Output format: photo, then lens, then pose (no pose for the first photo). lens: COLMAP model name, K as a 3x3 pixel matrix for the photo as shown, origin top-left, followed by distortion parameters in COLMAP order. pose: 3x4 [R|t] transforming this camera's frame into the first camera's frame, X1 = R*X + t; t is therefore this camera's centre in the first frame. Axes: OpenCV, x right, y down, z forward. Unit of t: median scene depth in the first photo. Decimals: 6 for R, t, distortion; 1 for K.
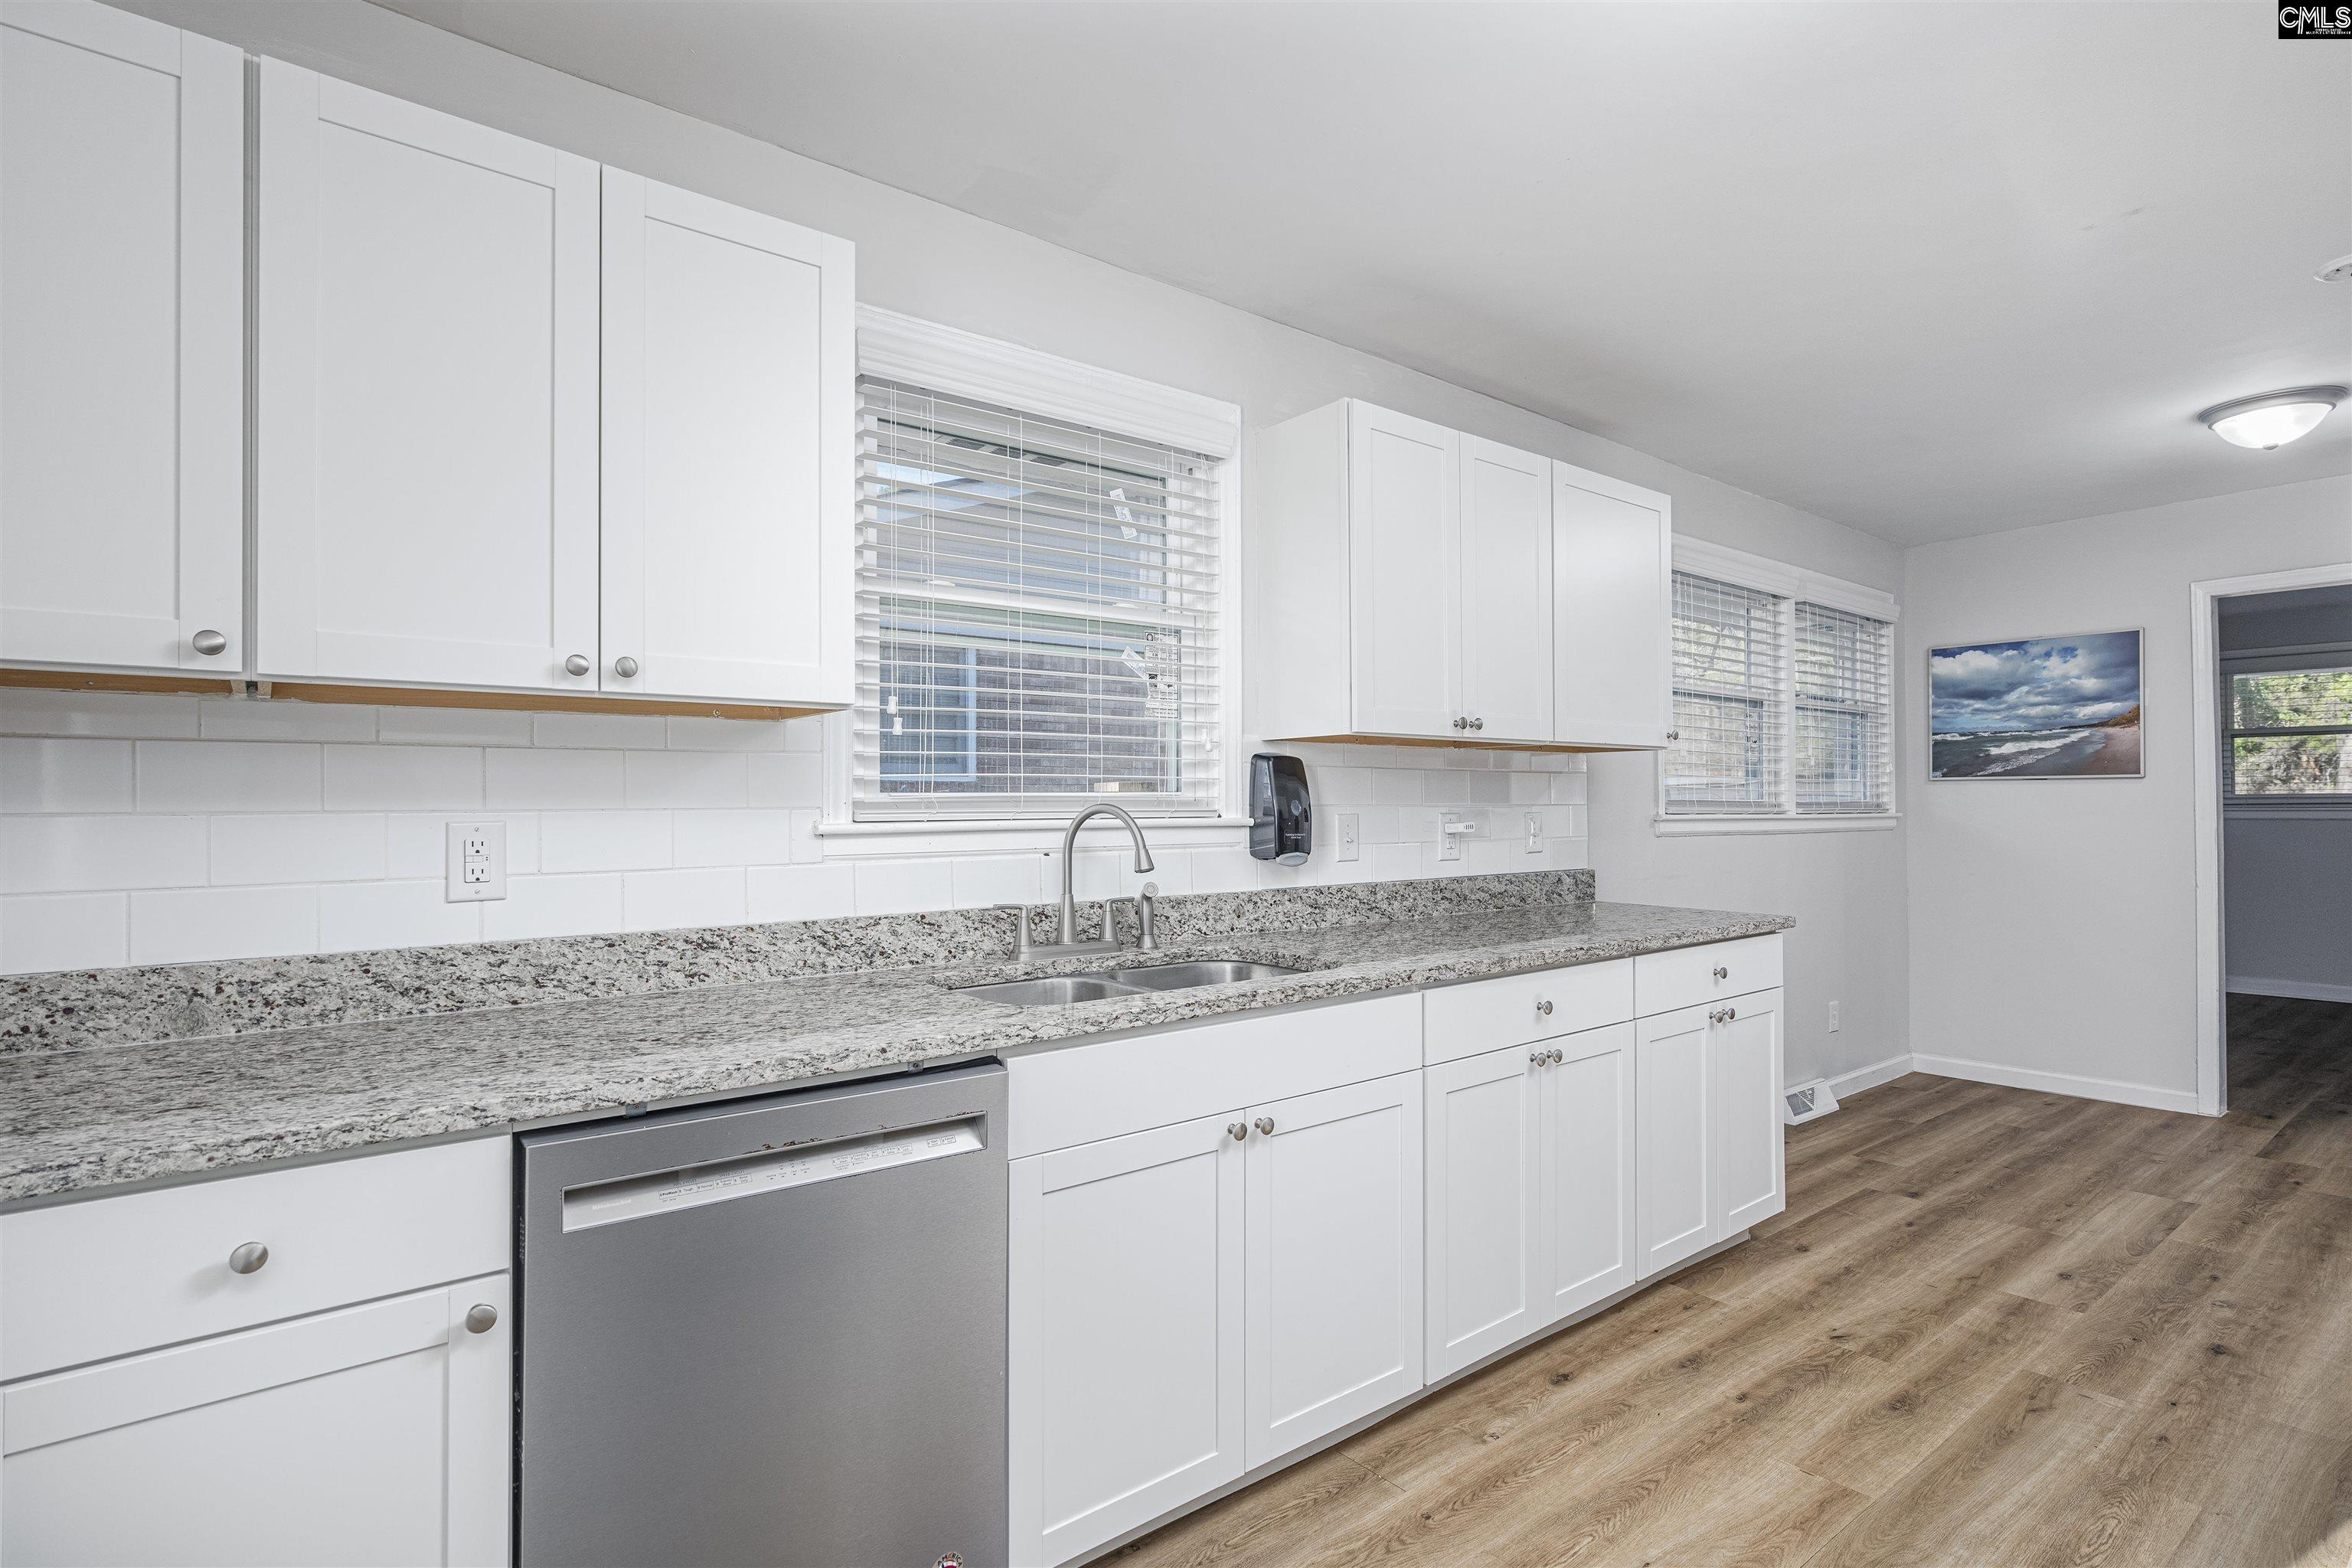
lens RADIAL K [[1152.2, 0, 1176.0], [0, 1152.2, 784.0], [0, 0, 1]] dist [0.001414, 0.001204]
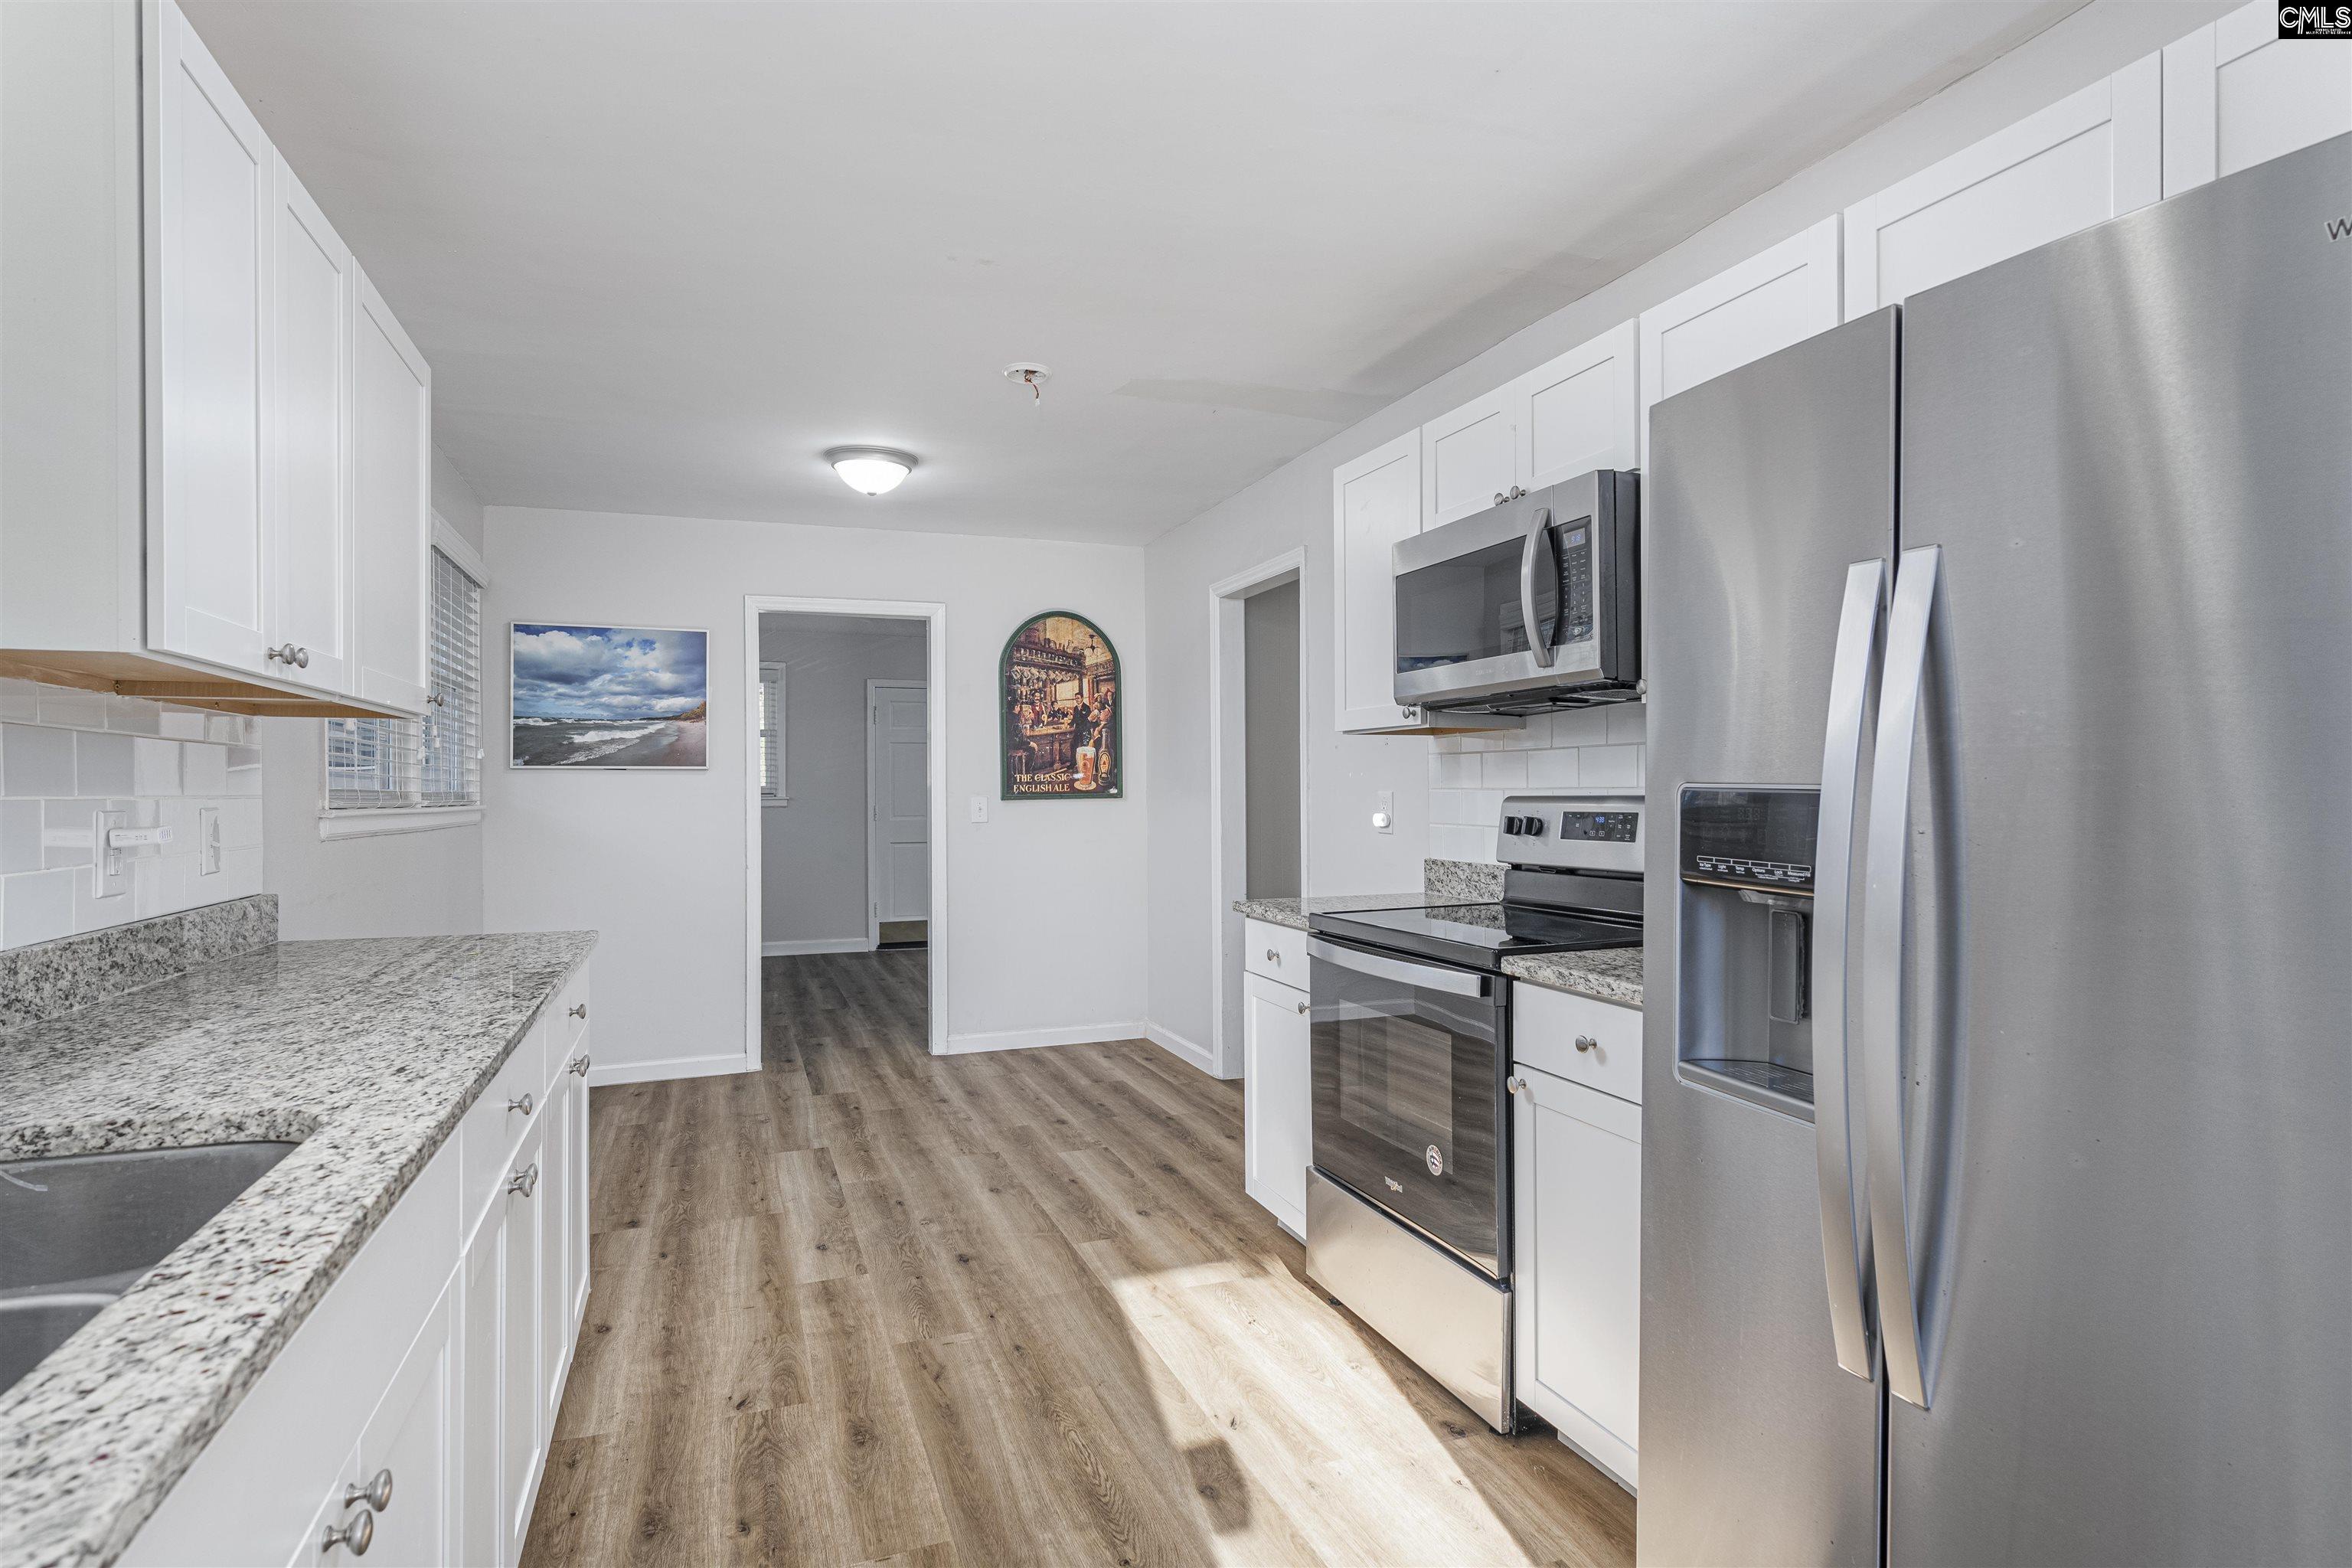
lens RADIAL K [[1241.7, 0, 1176.0], [0, 1241.7, 784.0], [0, 0, 1]] dist [0.021976, -0.000526]
pose [[0.305980, 0.005992, 0.952019, -0.164273], [-0.013017, 0.999913, -0.002110, 0.005758], [-0.951949, -0.011747, 0.306031, 0.286737]]
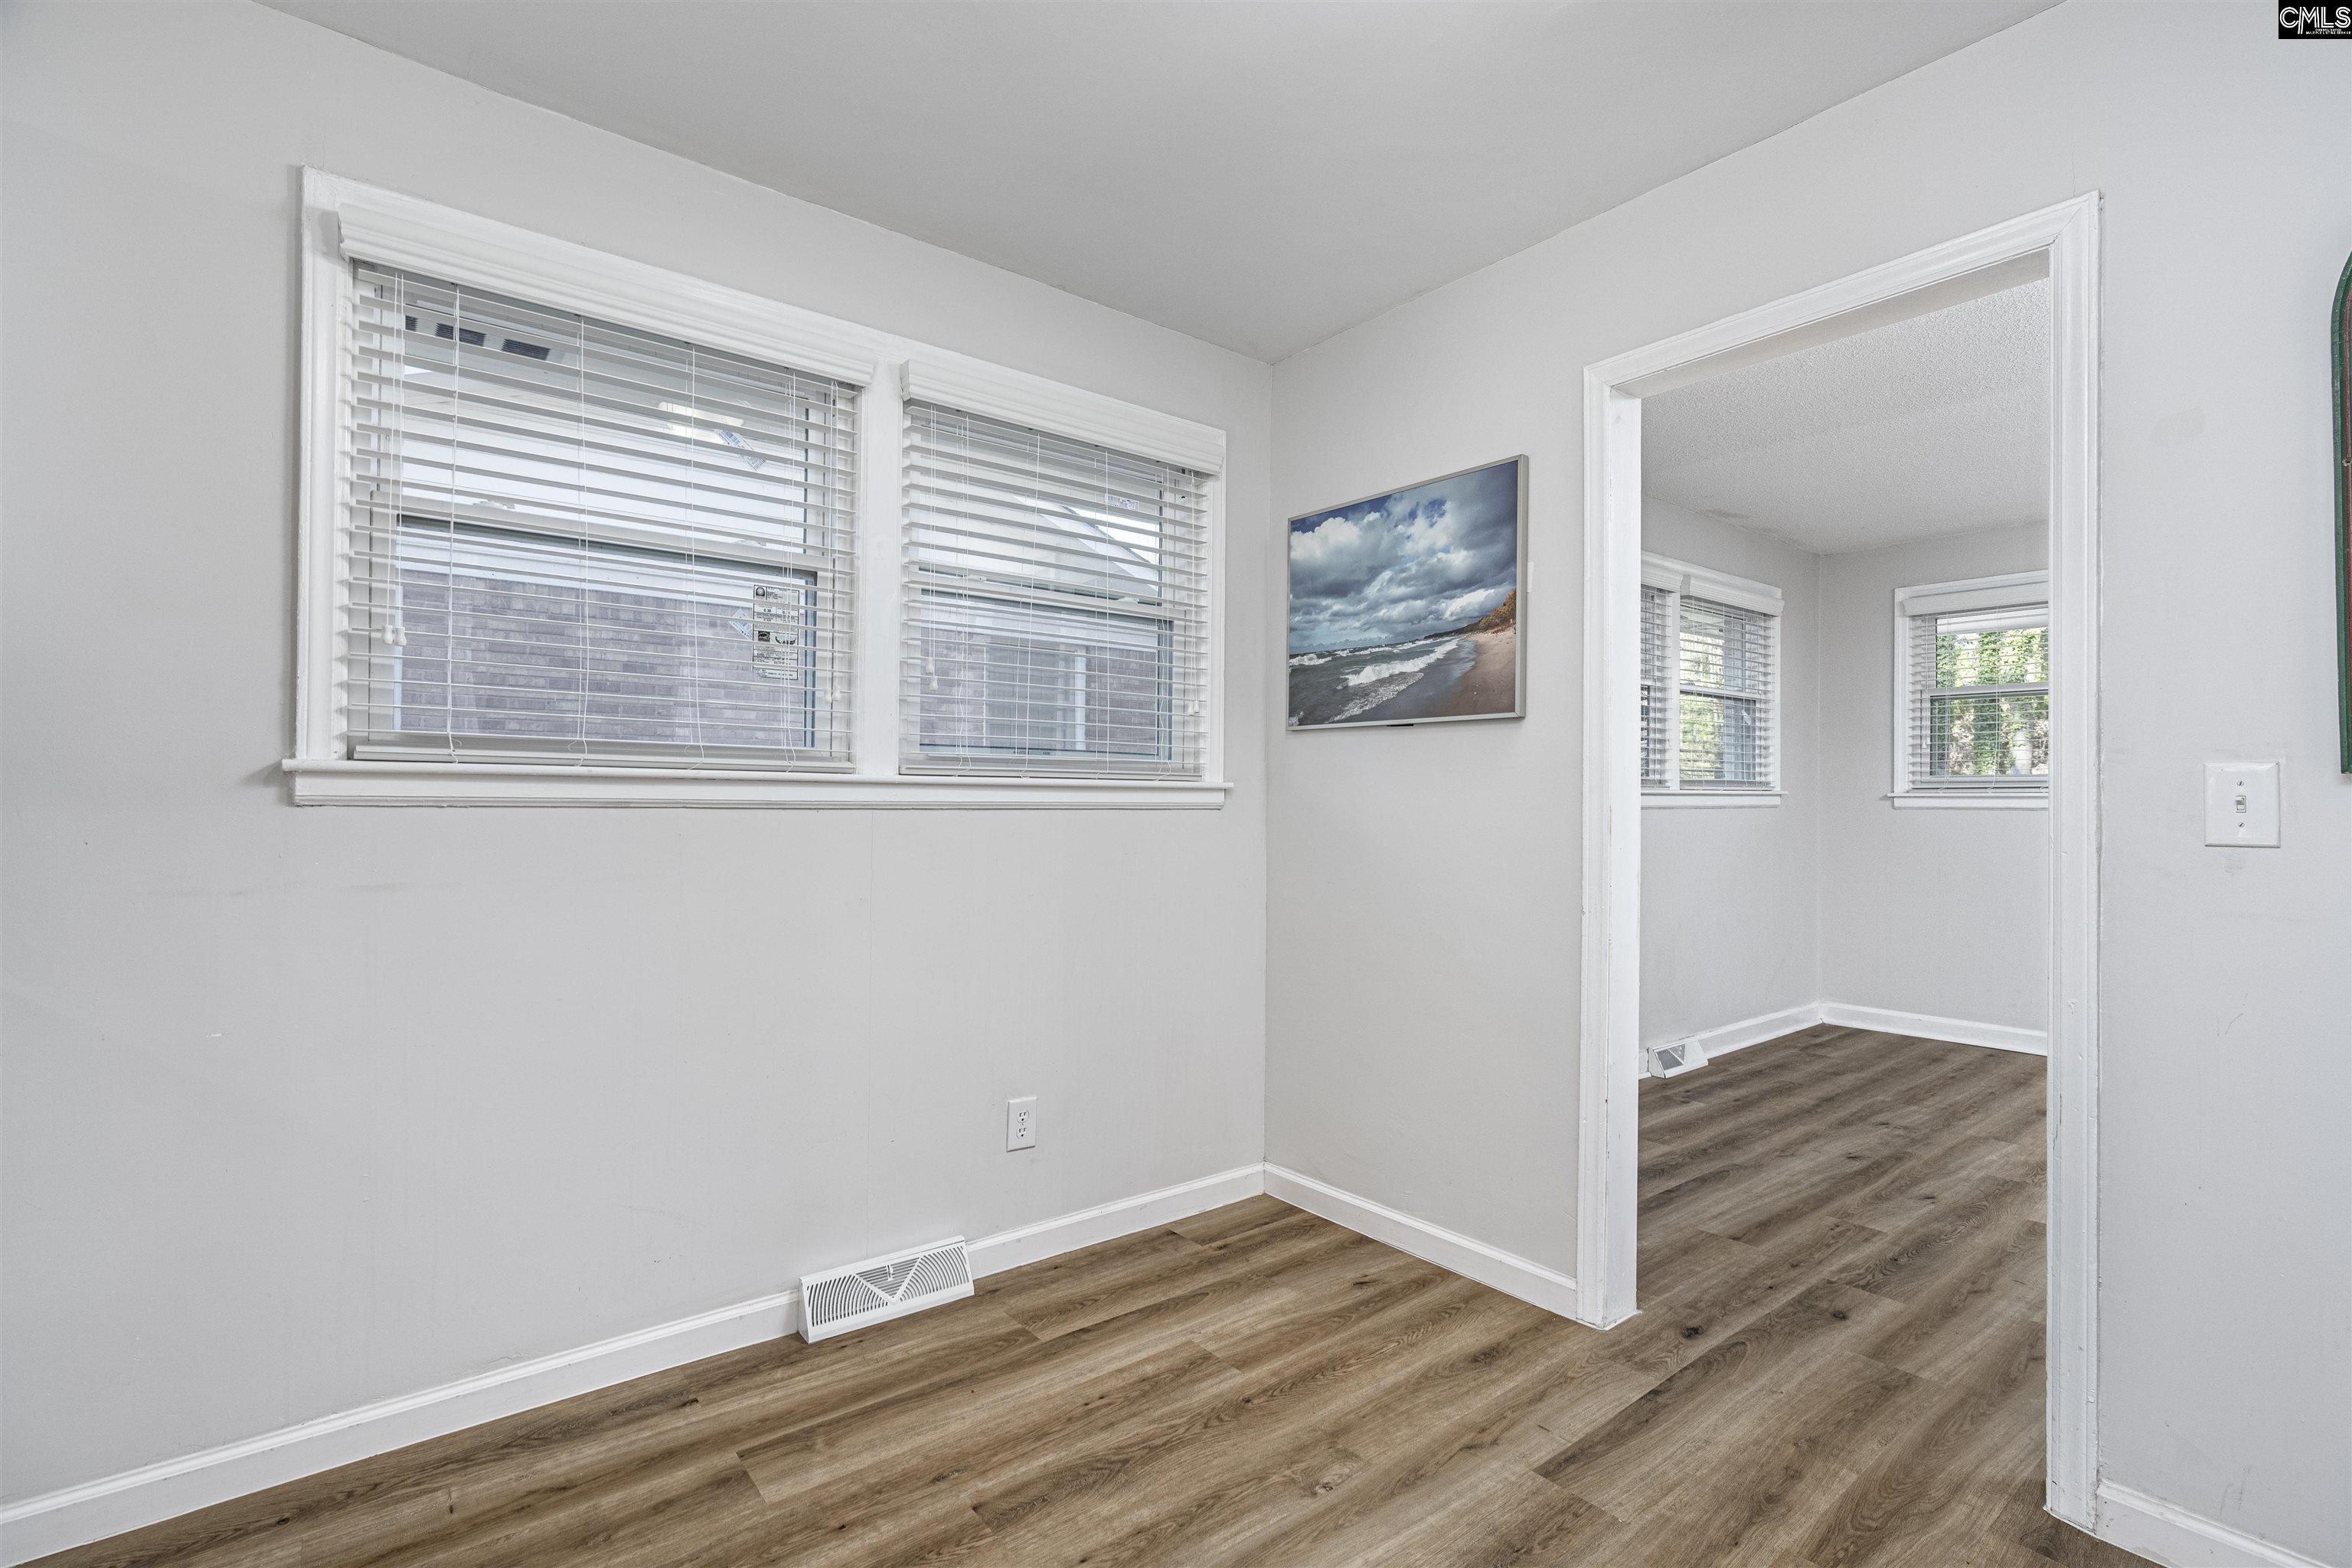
lens RADIAL K [[1070.1, 0, 1182.2], [0, 1070.1, 789.4], [0, 0, 1]] dist [-0.004038, 0.000744]
pose [[0.999937, 0.011073, 0.001775, 0.835796], [-0.011088, 0.999897, 0.009132, 0.033338], [-0.001673, -0.009151, 0.999957, 0.587399]]
